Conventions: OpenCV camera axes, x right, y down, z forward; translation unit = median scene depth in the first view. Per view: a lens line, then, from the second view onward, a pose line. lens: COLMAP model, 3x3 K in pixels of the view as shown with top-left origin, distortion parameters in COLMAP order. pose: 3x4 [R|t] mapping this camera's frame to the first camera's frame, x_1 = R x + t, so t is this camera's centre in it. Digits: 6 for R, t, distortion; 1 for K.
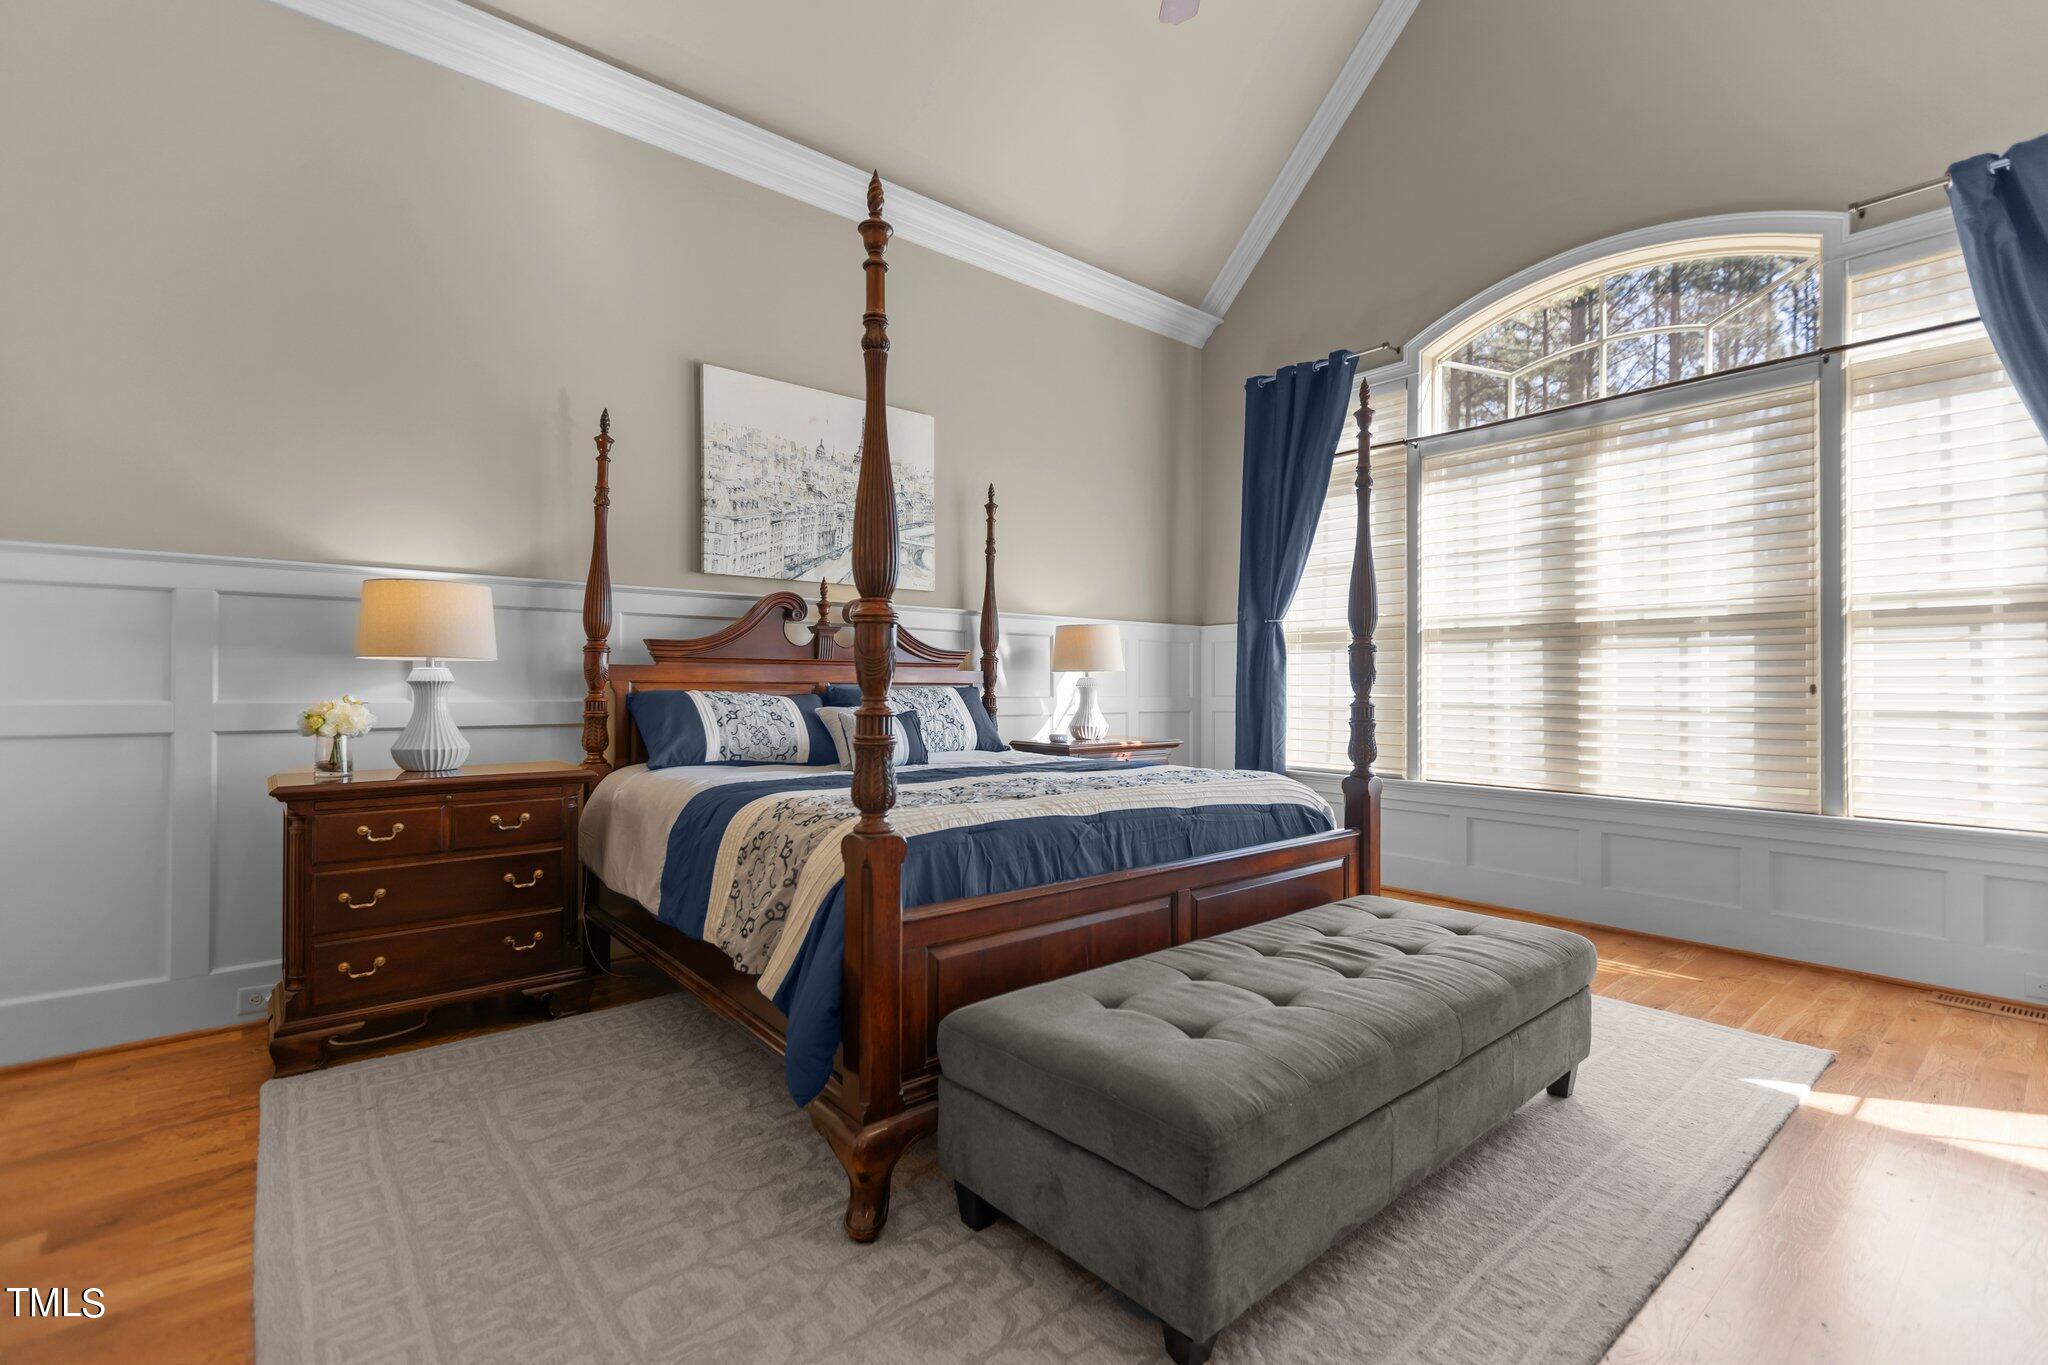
lens RADIAL K [[927.0, 0, 1017.5], [0, 927.0, 676.1], [0, 0, 1]] dist [-0.000725, -0.000131]
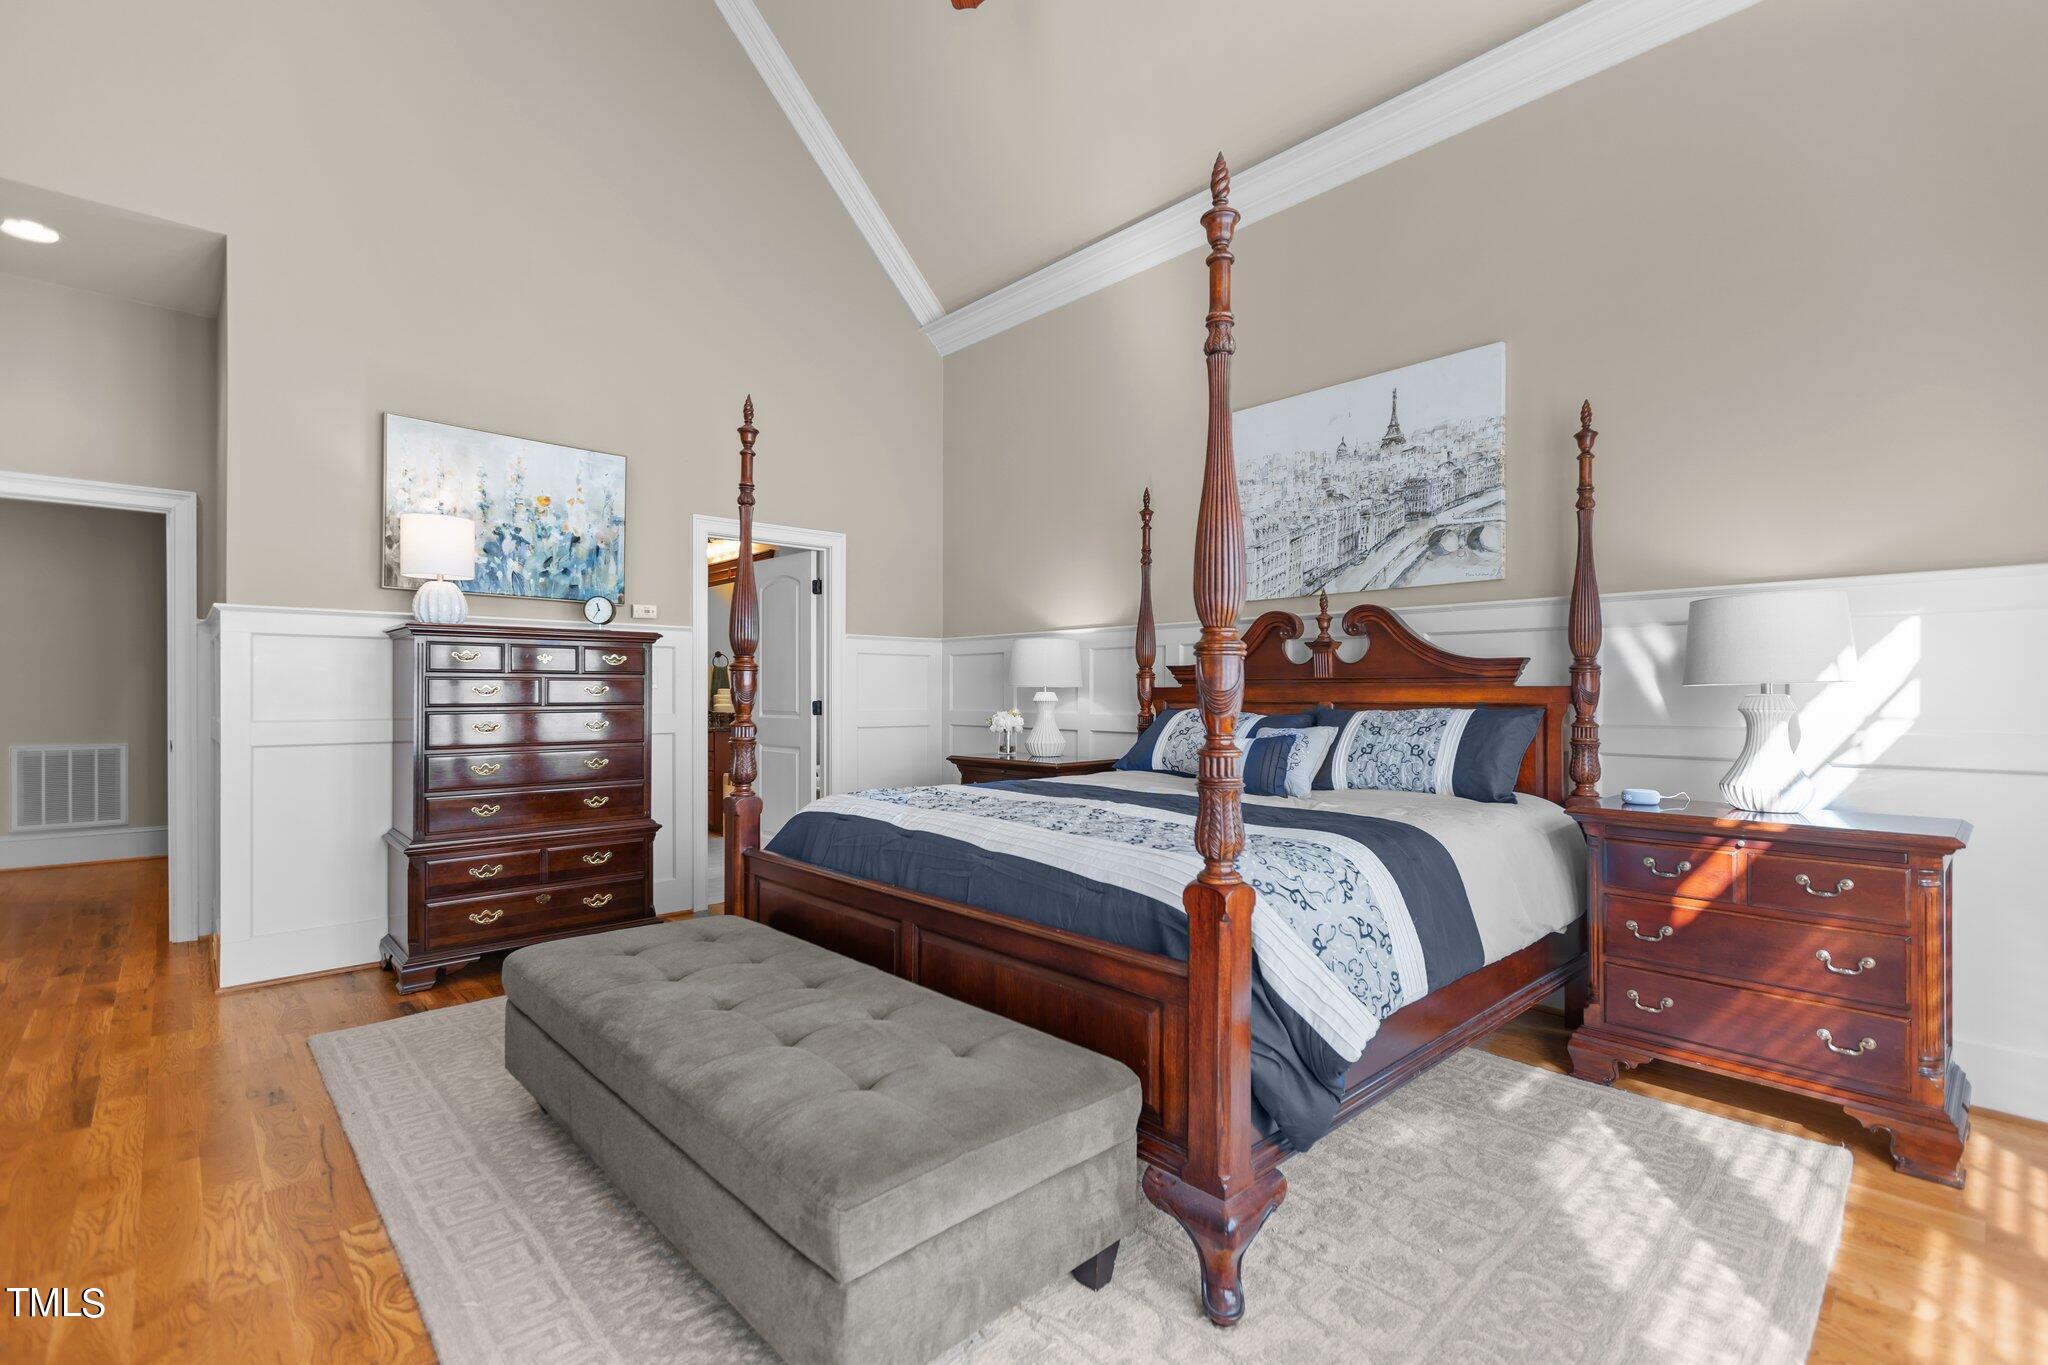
lens RADIAL K [[927.0, 0, 1020.8], [0, 927.0, 681.9], [0, 0, 1]] dist [-0.000725, -0.000131]
pose [[0.034573, -0.013922, -0.999305, 1.058610], [0.009757, 0.999860, -0.013592, -0.005770], [0.999355, -0.009280, 0.034704, 0.993747]]
